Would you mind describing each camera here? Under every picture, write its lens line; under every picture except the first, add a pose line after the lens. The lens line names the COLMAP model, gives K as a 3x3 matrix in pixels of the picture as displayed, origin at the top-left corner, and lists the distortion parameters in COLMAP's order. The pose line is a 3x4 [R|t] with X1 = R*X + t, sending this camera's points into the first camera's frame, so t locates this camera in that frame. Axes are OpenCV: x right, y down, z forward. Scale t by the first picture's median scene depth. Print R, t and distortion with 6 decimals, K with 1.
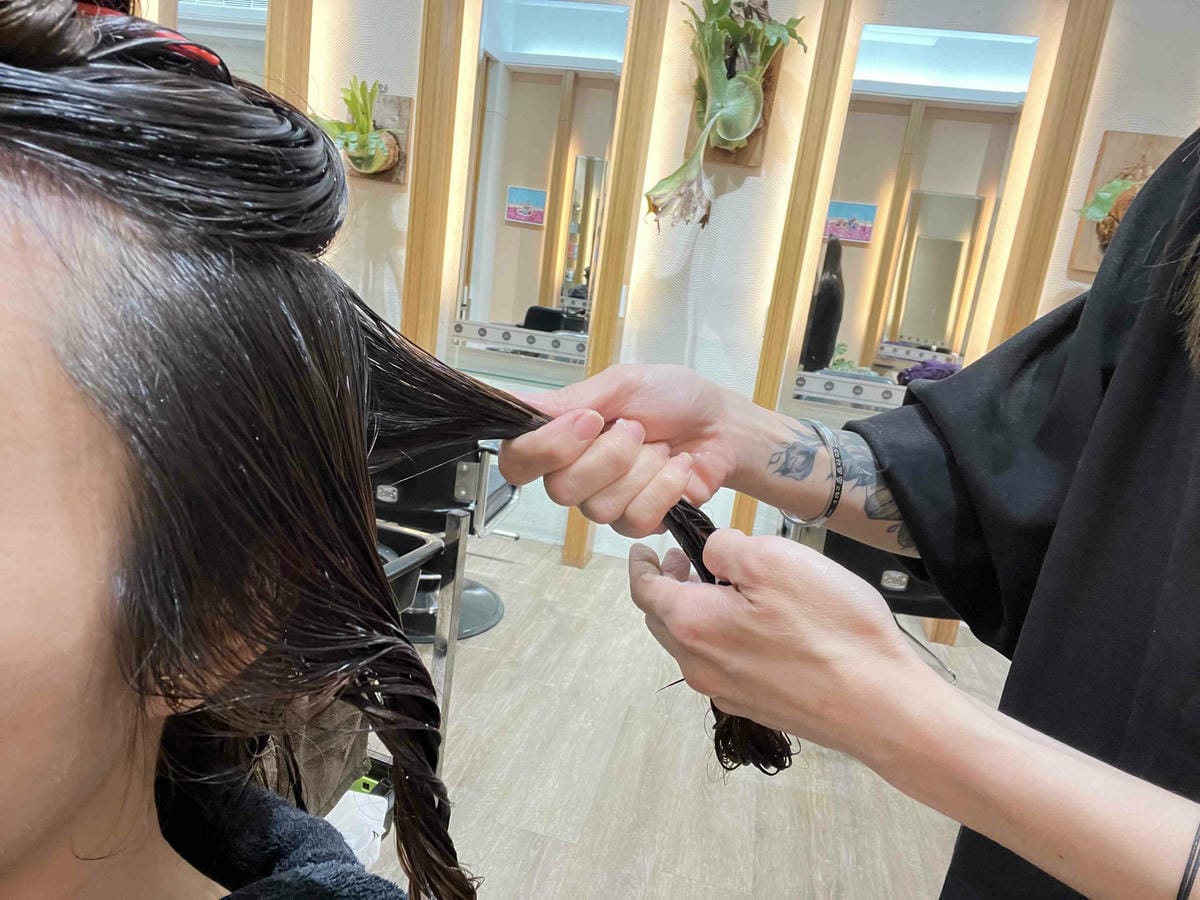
lens RADIAL K [[810.4, 0, 600.0], [0, 810.4, 450.0], [0, 0, 1]] dist [0.084245, -0.092359]
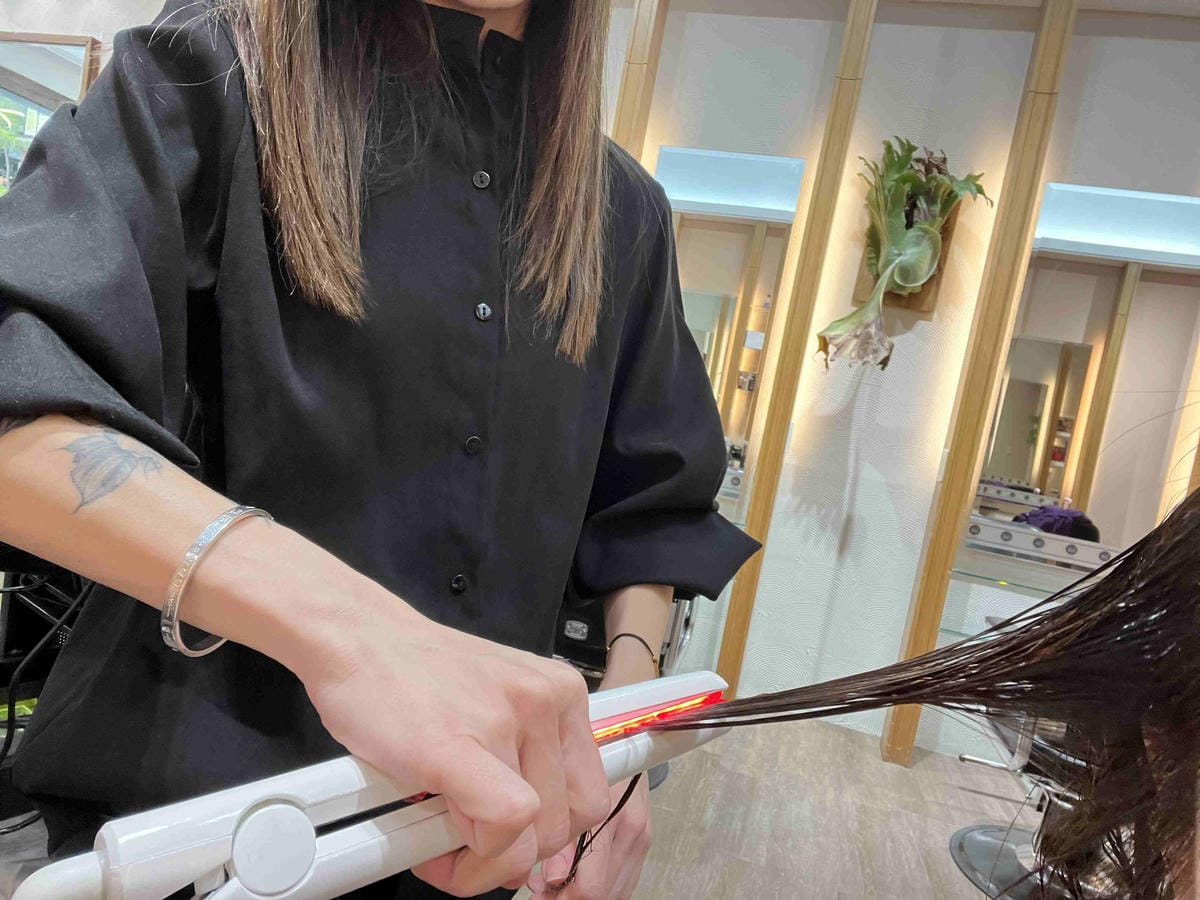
lens RADIAL K [[810.4, 0, 600.0], [0, 810.4, 450.0], [0, 0, 1]] dist [0.084245, -0.092359]
pose [[0.997651, 0.049345, -0.047504, -0.155543], [-0.055580, 0.988533, -0.140407, -0.017696], [0.040031, 0.142717, 0.988954, 0.021704]]
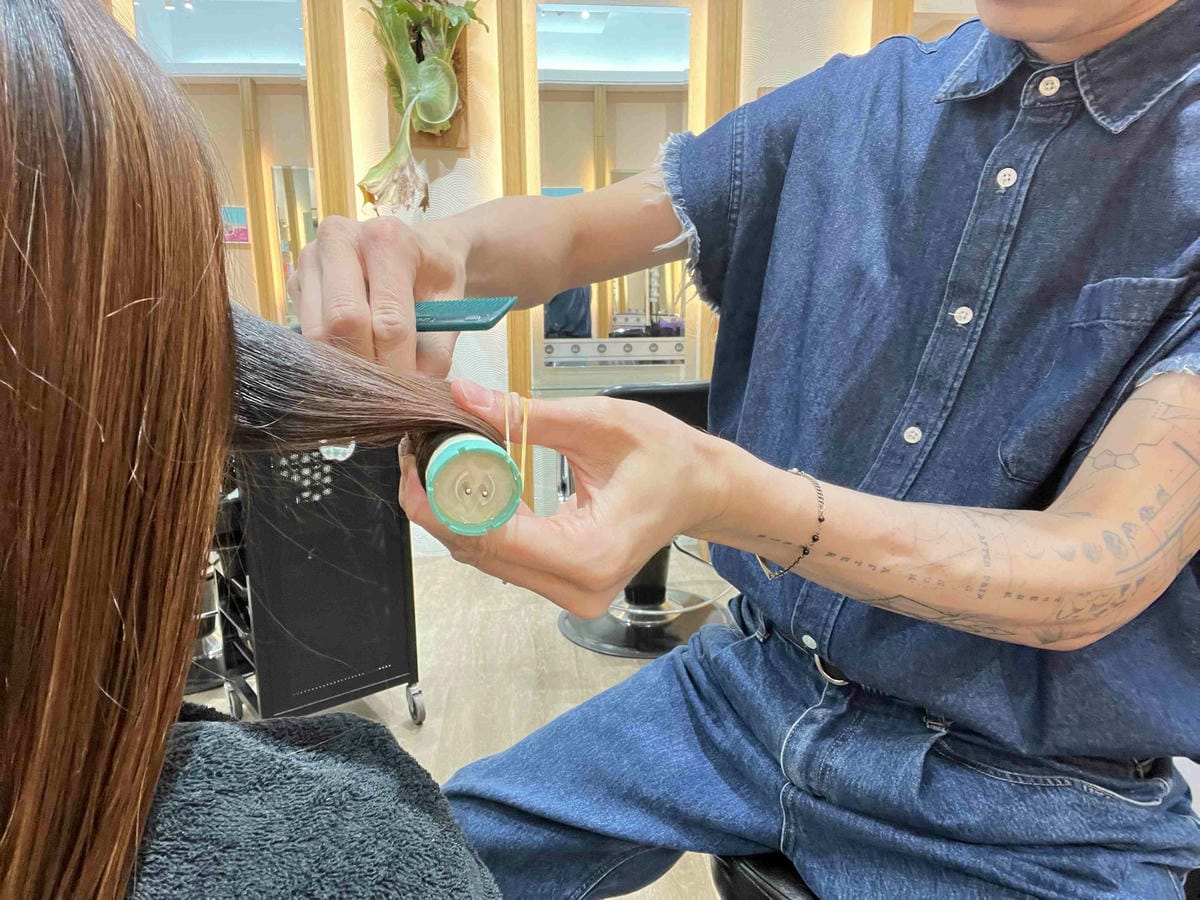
lens RADIAL K [[810.4, 0, 600.0], [0, 810.4, 450.0], [0, 0, 1]] dist [0.084245, -0.092359]
pose [[0.939219, -0.196101, 0.281802, -0.011499], [0.198089, 0.979943, 0.021716, 0.033981], [-0.280408, 0.035426, 0.959227, -0.010847]]
